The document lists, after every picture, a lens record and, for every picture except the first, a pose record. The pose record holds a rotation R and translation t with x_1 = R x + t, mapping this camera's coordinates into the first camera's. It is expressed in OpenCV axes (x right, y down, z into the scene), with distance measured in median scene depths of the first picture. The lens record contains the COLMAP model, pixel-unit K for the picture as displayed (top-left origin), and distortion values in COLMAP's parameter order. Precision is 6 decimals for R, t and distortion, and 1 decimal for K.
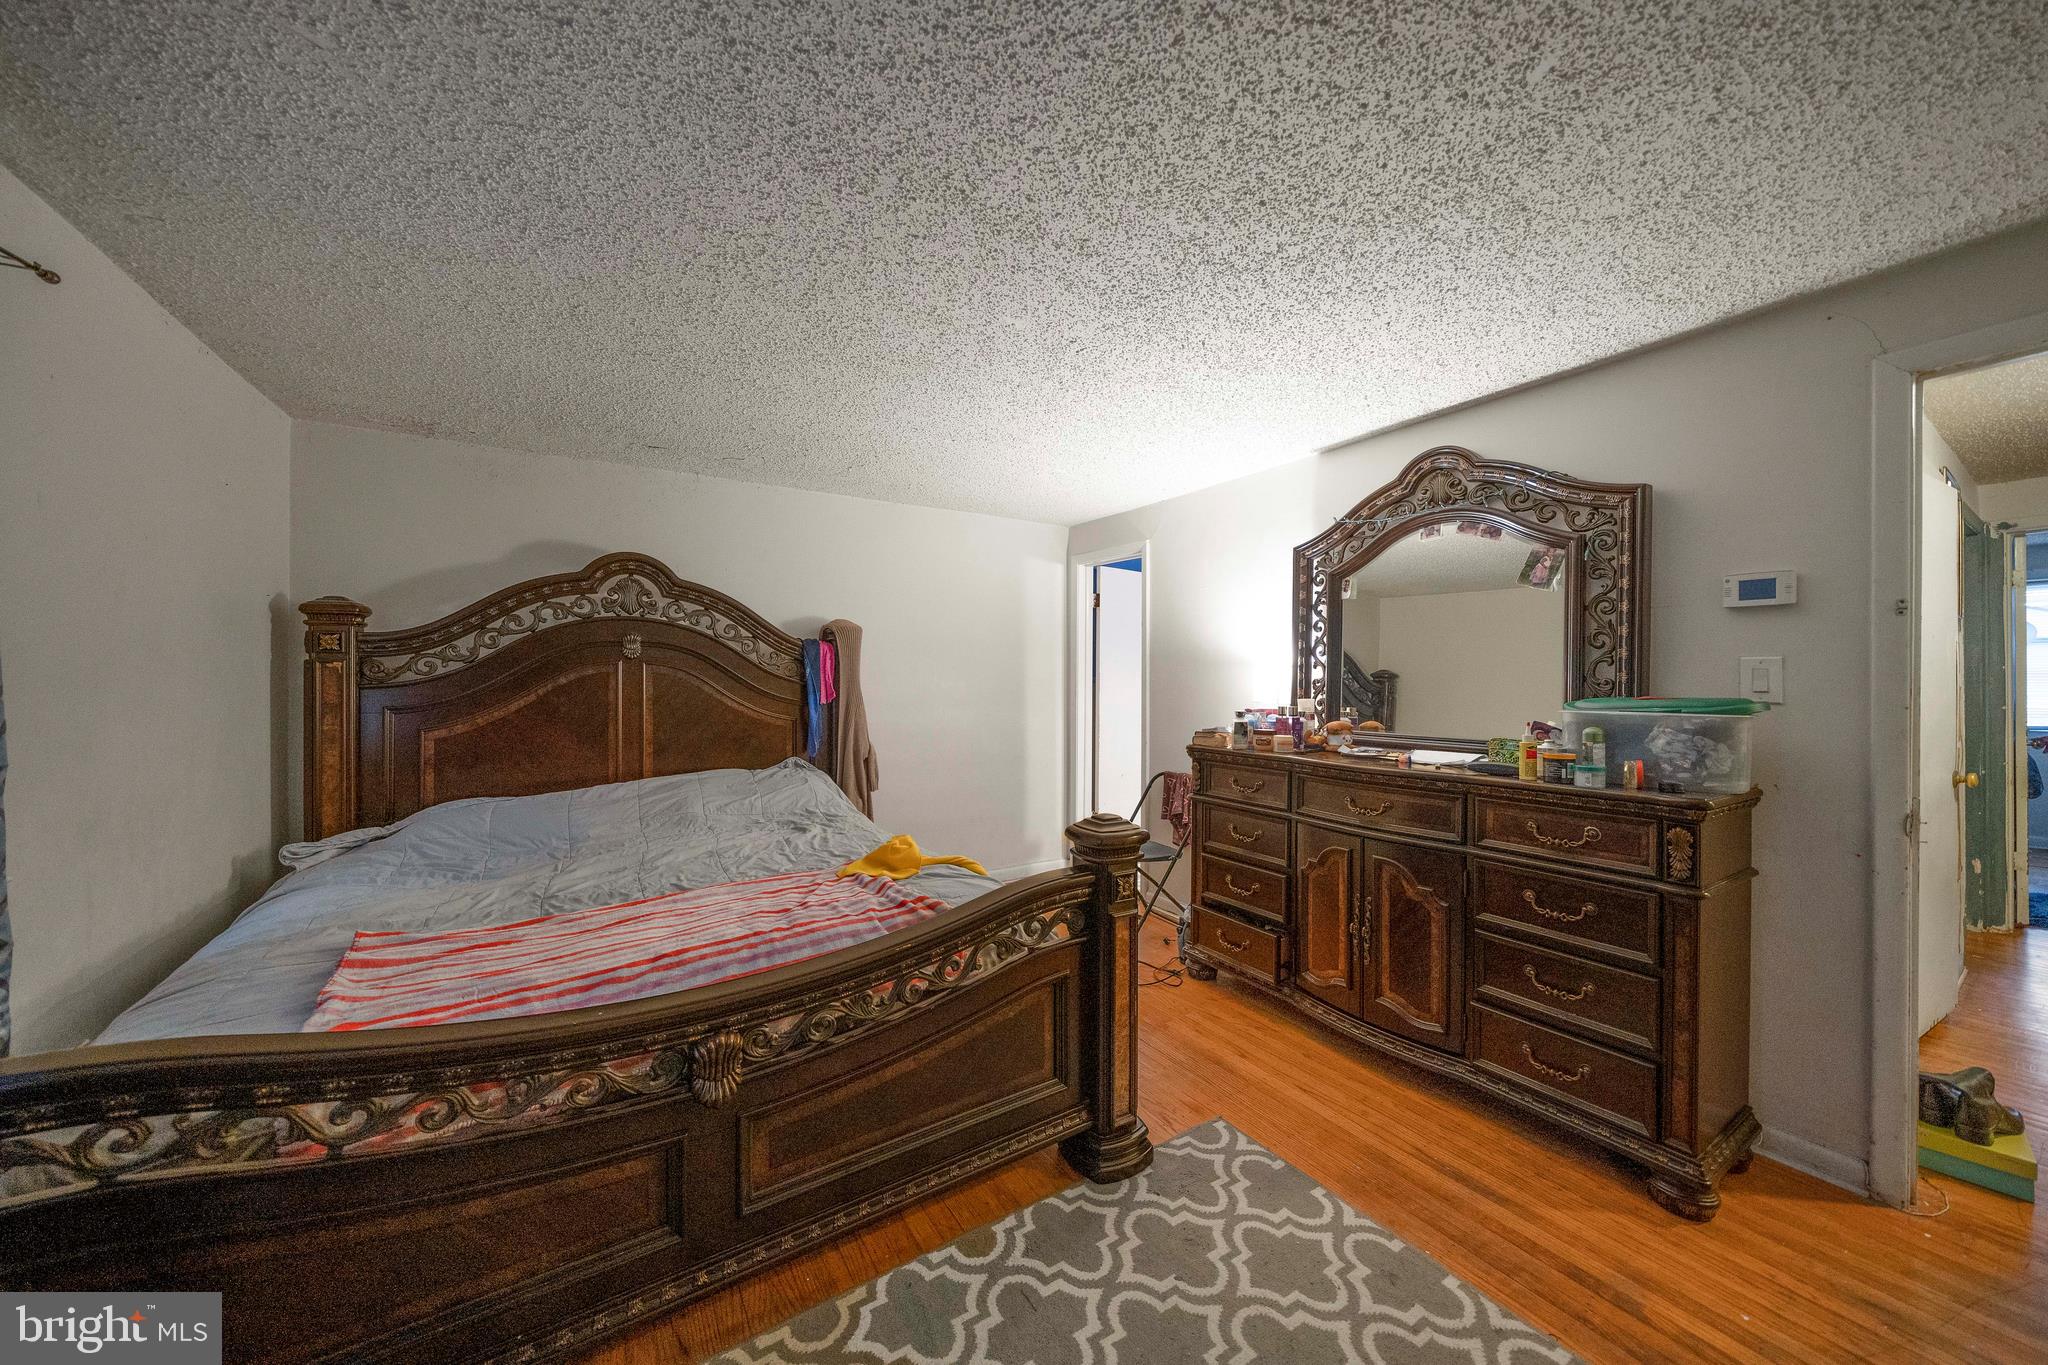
lens RADIAL K [[709.8, 0, 1025.9], [0, 709.8, 684.6], [0, 0, 1]] dist [-0.001823, 0.000330]
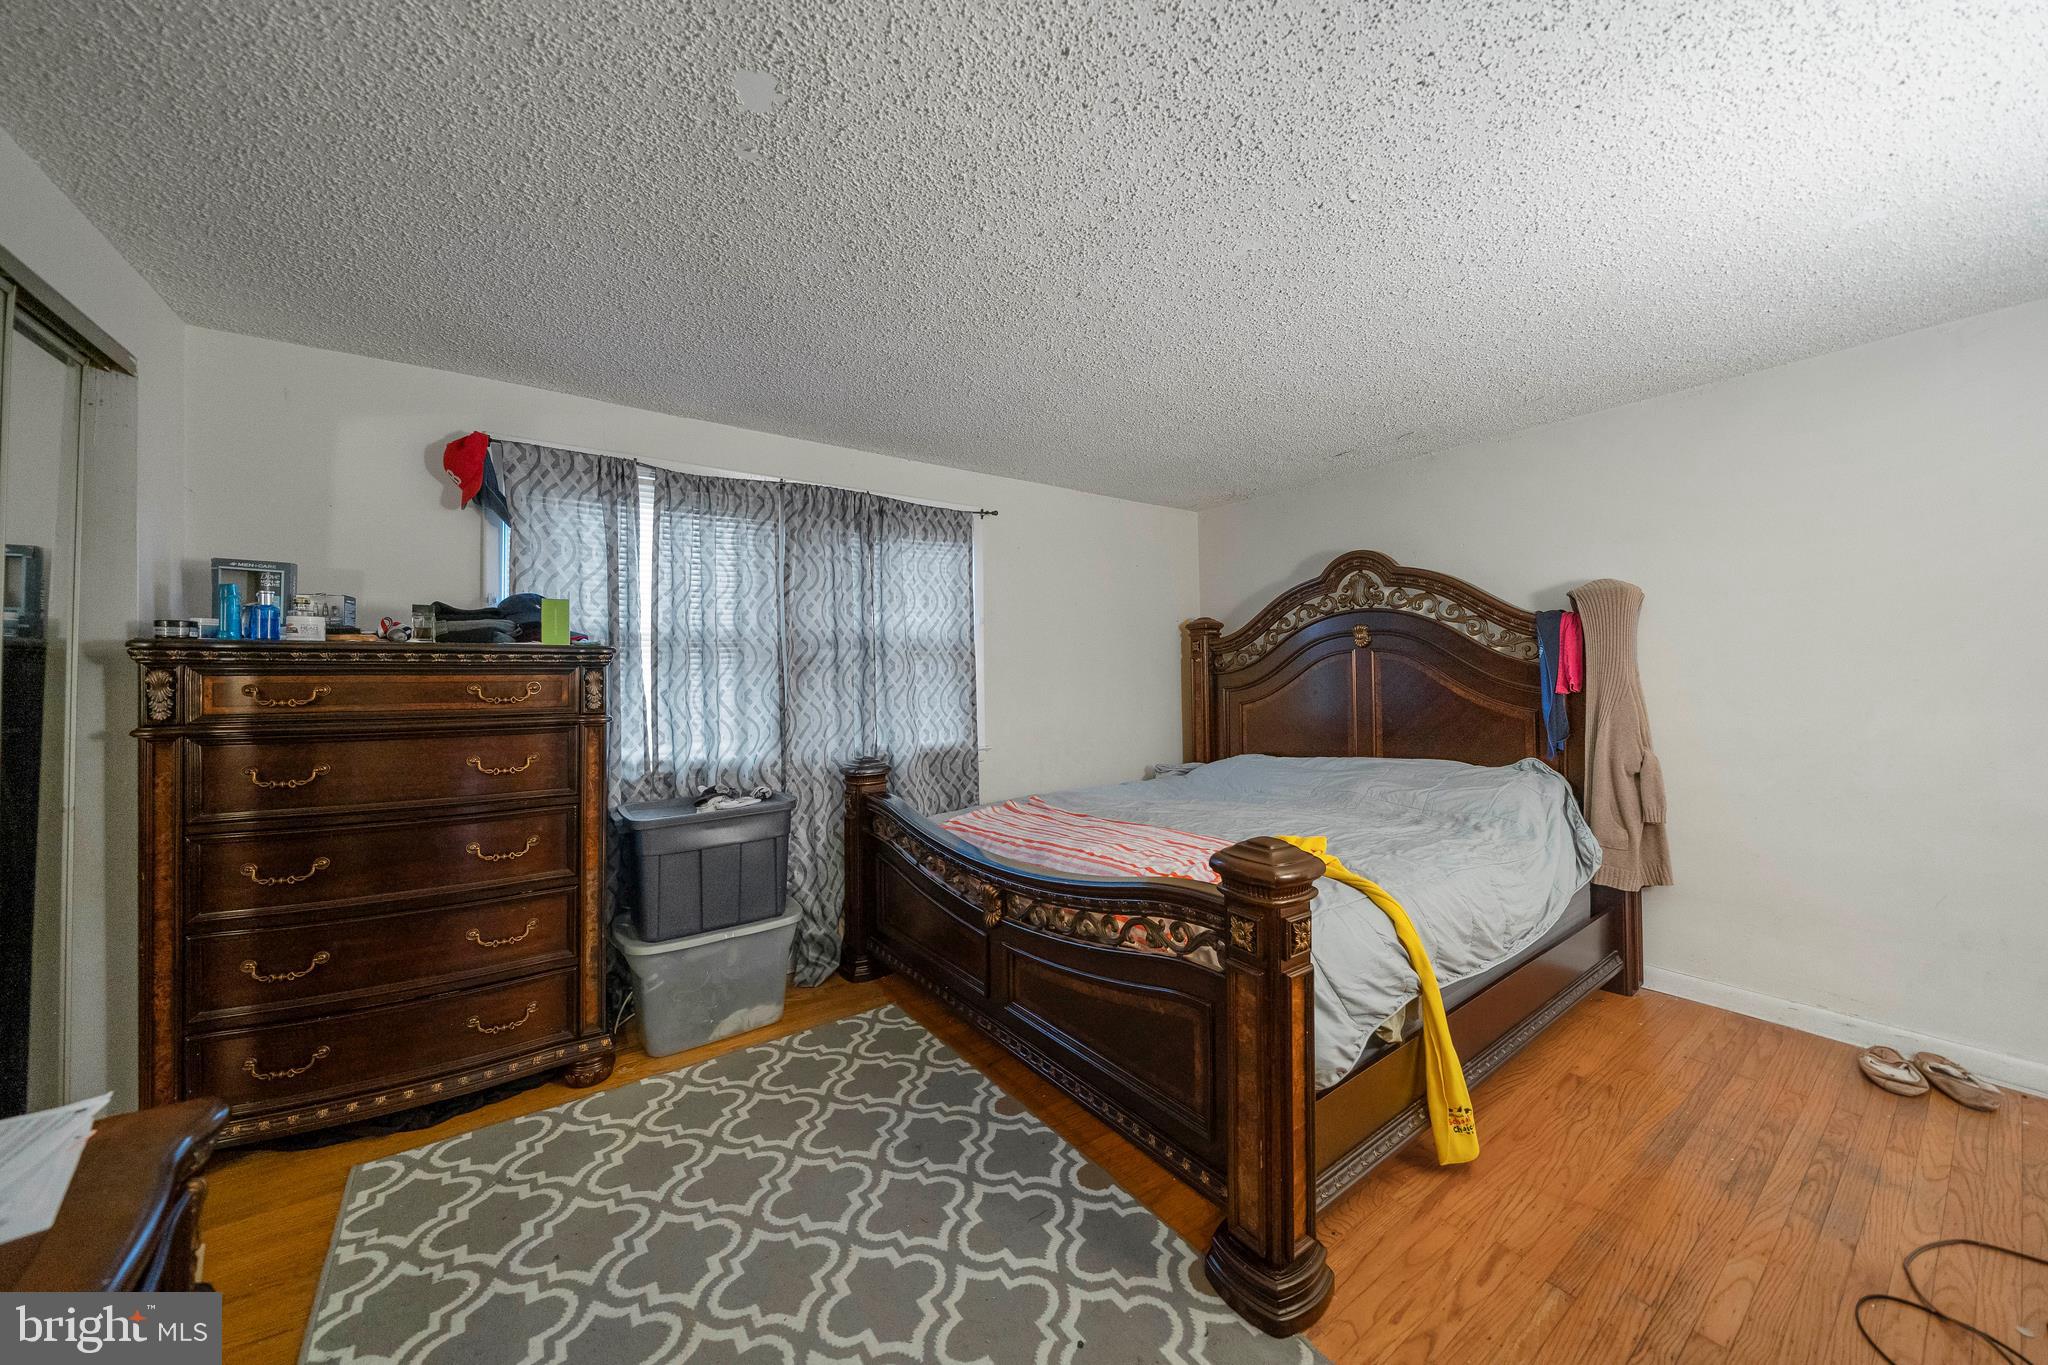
lens RADIAL K [[709.8, 0, 1021.6], [0, 709.8, 669.7], [0, 0, 1]] dist [-0.001823, 0.000330]
pose [[0.054208, -0.008145, -0.998496, 0.565848], [0.006757, 0.999947, -0.007791, 0.003958], [0.998507, -0.006324, 0.054260, 0.457425]]
